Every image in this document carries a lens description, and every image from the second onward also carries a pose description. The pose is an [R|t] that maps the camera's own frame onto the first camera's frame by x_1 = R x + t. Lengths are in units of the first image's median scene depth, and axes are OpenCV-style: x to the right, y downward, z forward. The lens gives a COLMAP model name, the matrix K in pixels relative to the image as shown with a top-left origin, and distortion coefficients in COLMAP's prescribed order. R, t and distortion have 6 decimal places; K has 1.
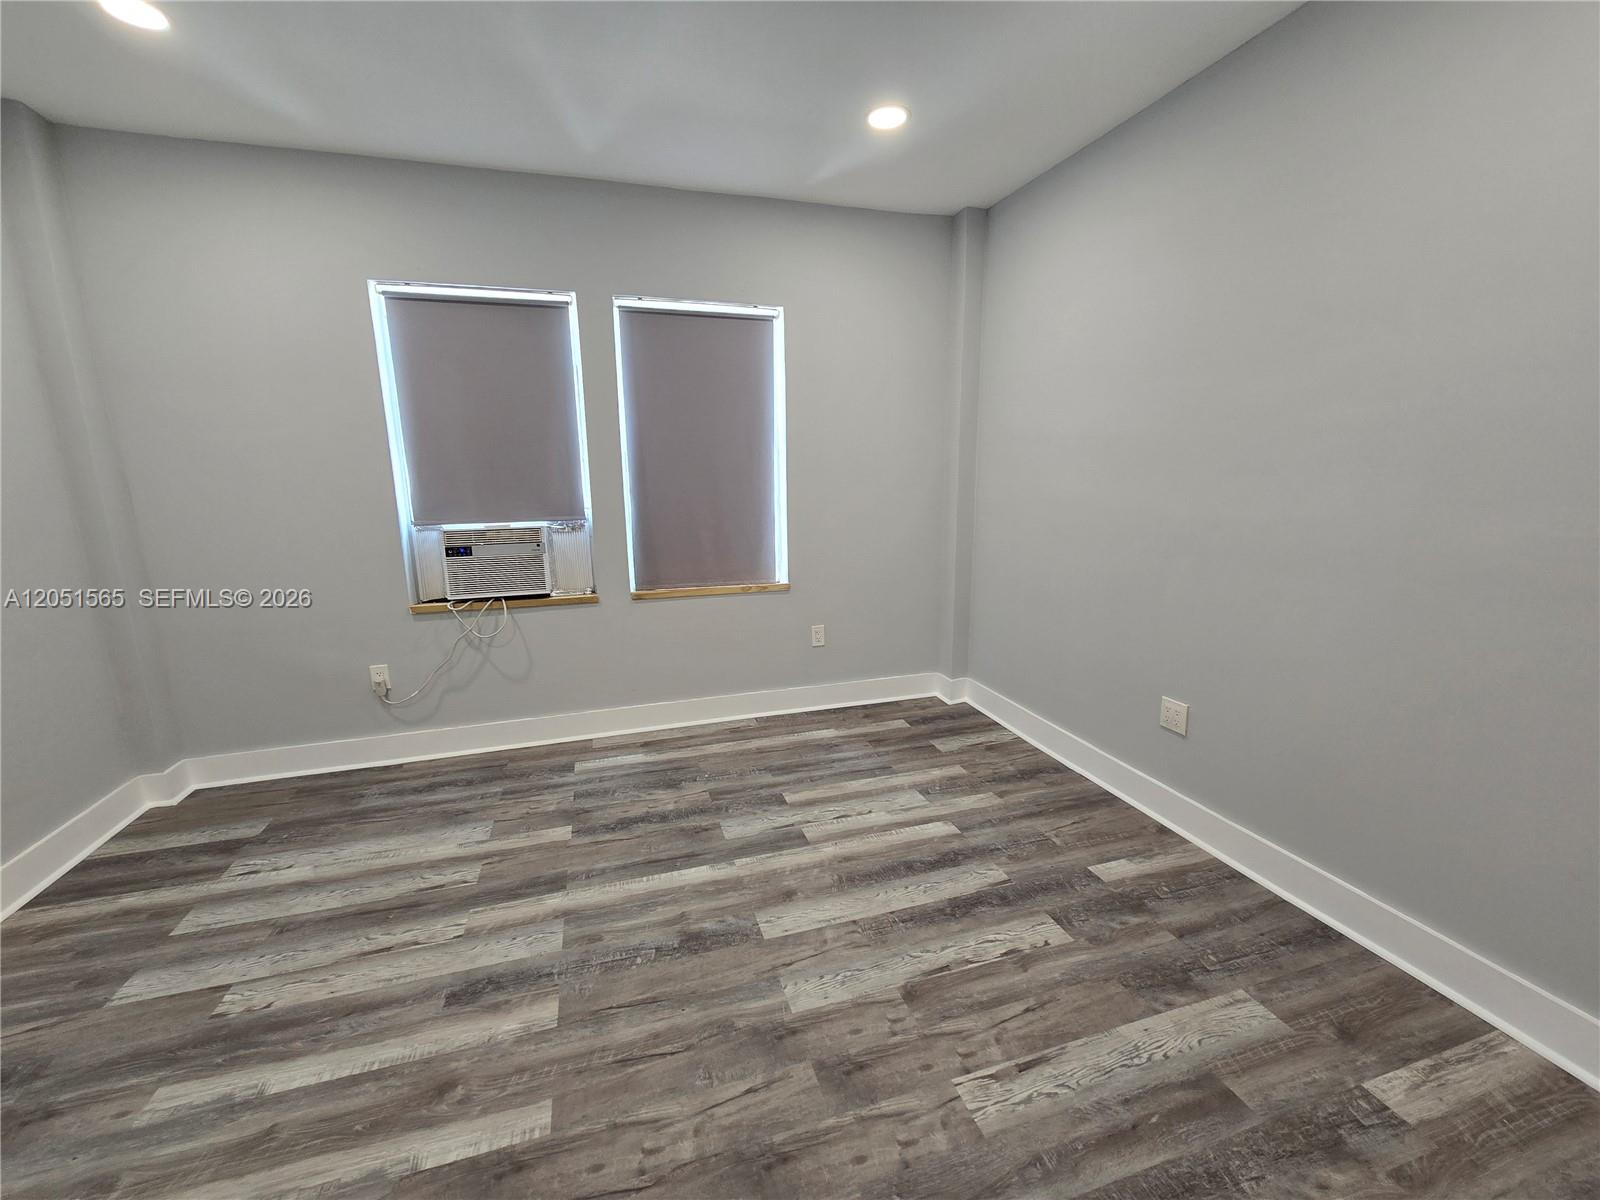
lens RADIAL K [[652.6, 0, 794.1], [0, 652.6, 608.2], [0, 0, 1]] dist [-0.001927, 0.000509]
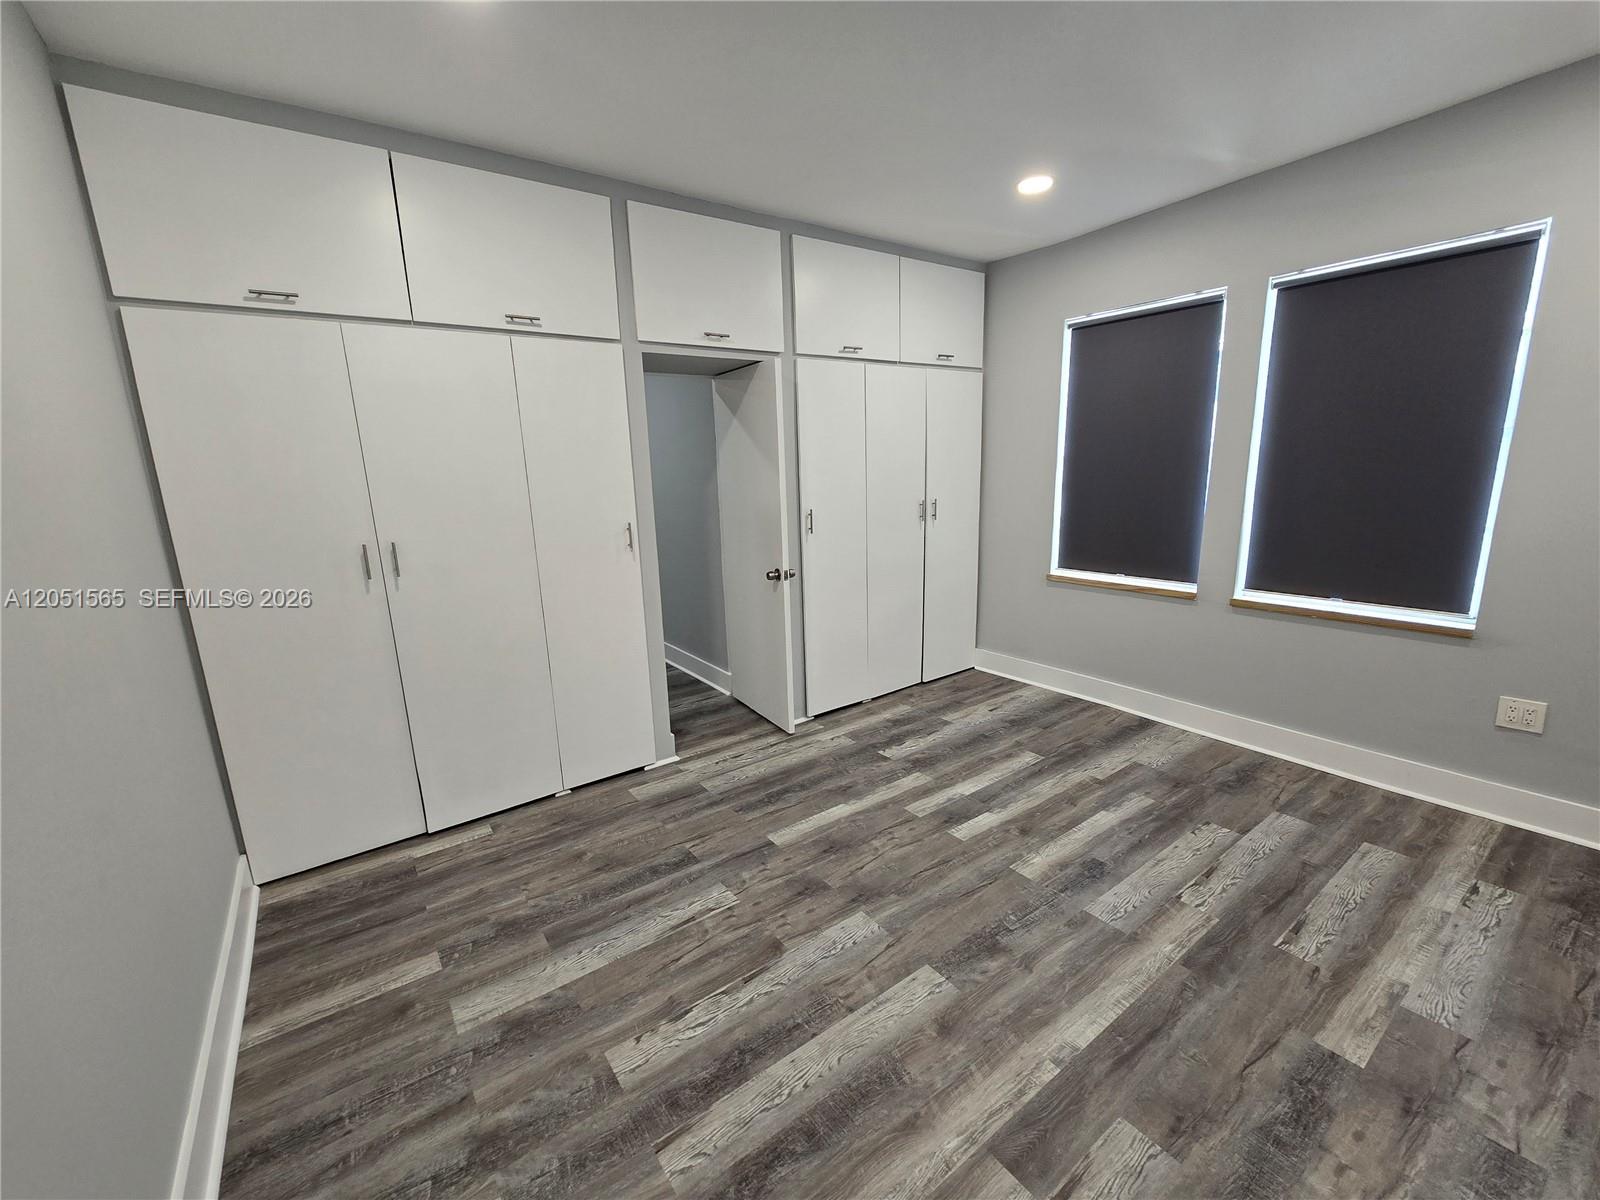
lens RADIAL K [[652.6, 0, 794.1], [0, 652.6, 608.2], [0, 0, 1]] dist [-0.001927, 0.000509]
pose [[-0.945857, 0.111630, -0.304782, 0.399105], [-0.022734, 0.913909, 0.405283, -0.392122], [0.323785, 0.390269, -0.861889, 1.633043]]
